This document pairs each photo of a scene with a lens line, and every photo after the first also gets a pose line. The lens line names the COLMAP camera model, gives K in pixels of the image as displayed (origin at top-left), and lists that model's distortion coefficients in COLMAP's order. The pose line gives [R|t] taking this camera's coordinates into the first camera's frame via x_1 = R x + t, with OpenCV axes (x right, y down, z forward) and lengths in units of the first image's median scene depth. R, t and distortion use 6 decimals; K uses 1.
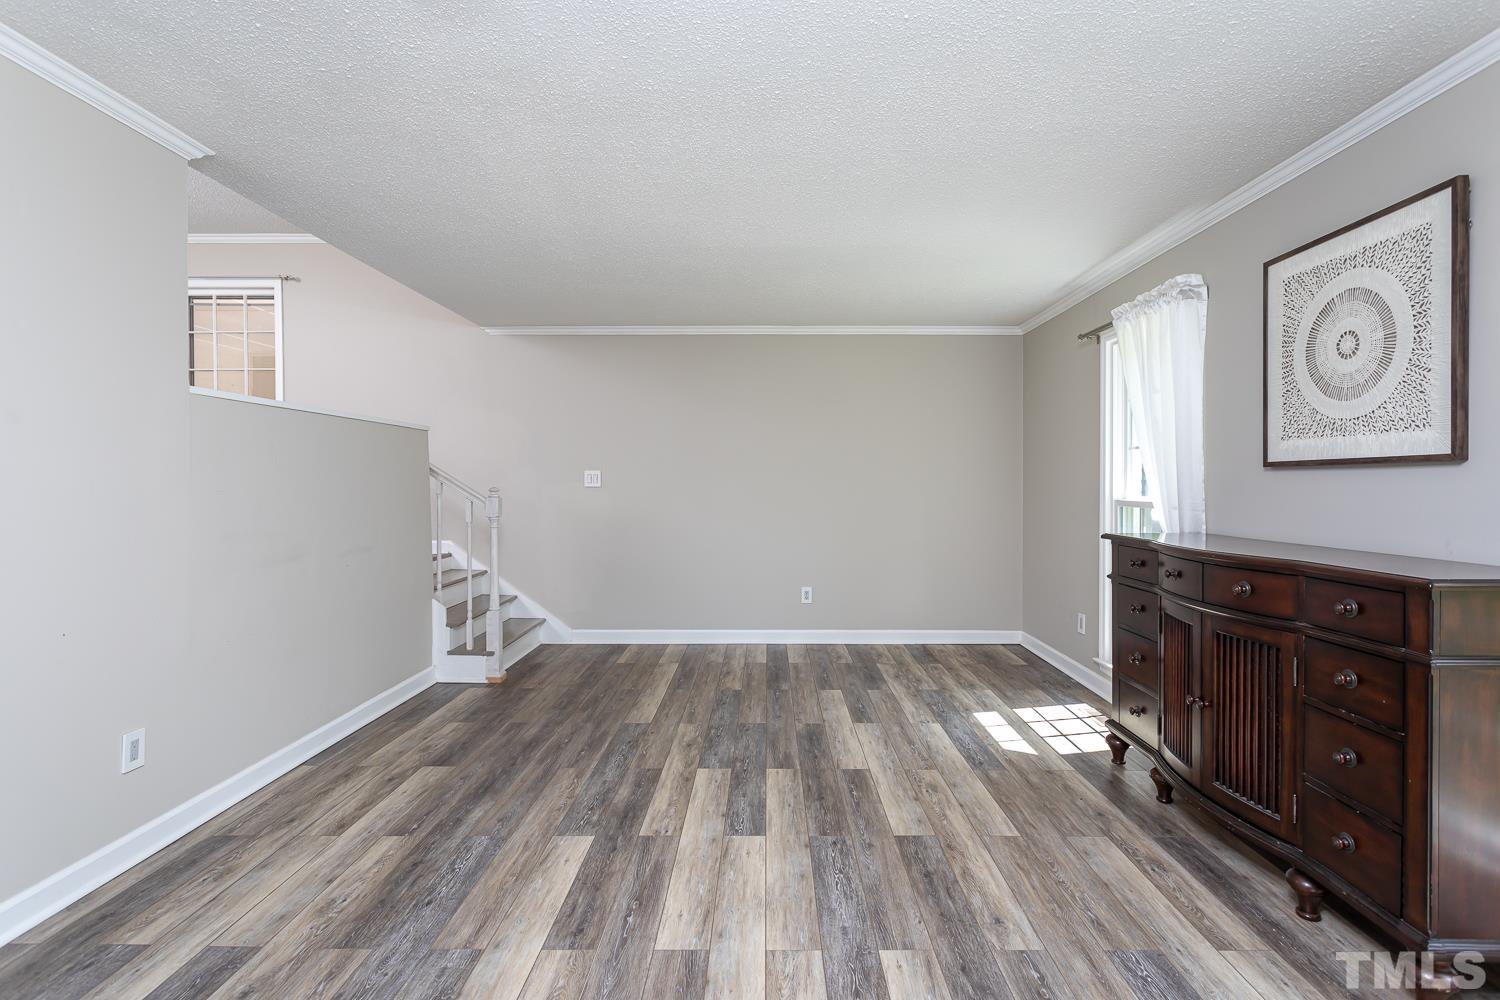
lens RADIAL K [[746.9, 0, 750.7], [0, 746.9, 493.1], [0, 0, 1]] dist [-0.001682, -0.000308]
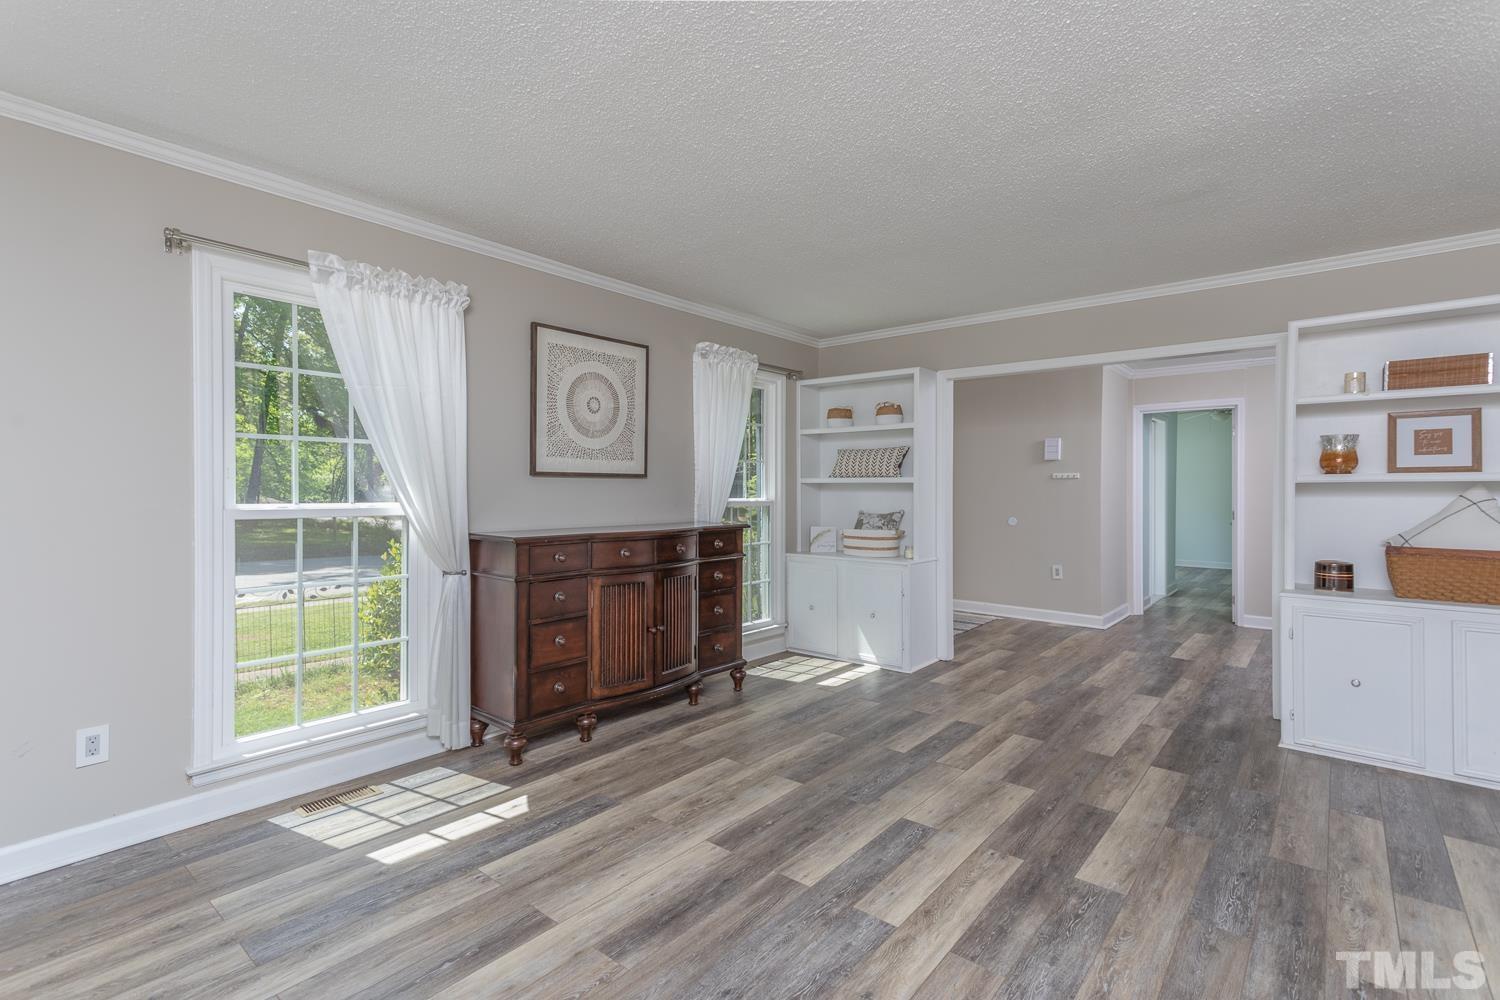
lens RADIAL K [[704.3, 0, 748.0], [0, 704.3, 495.2], [0, 0, 1]] dist [0.026909, 0.001643]
pose [[-0.788900, -0.009813, 0.614443, -0.405476], [0.002677, 0.999808, 0.019405, -0.023351], [-0.614516, 0.016954, -0.788722, 1.834141]]
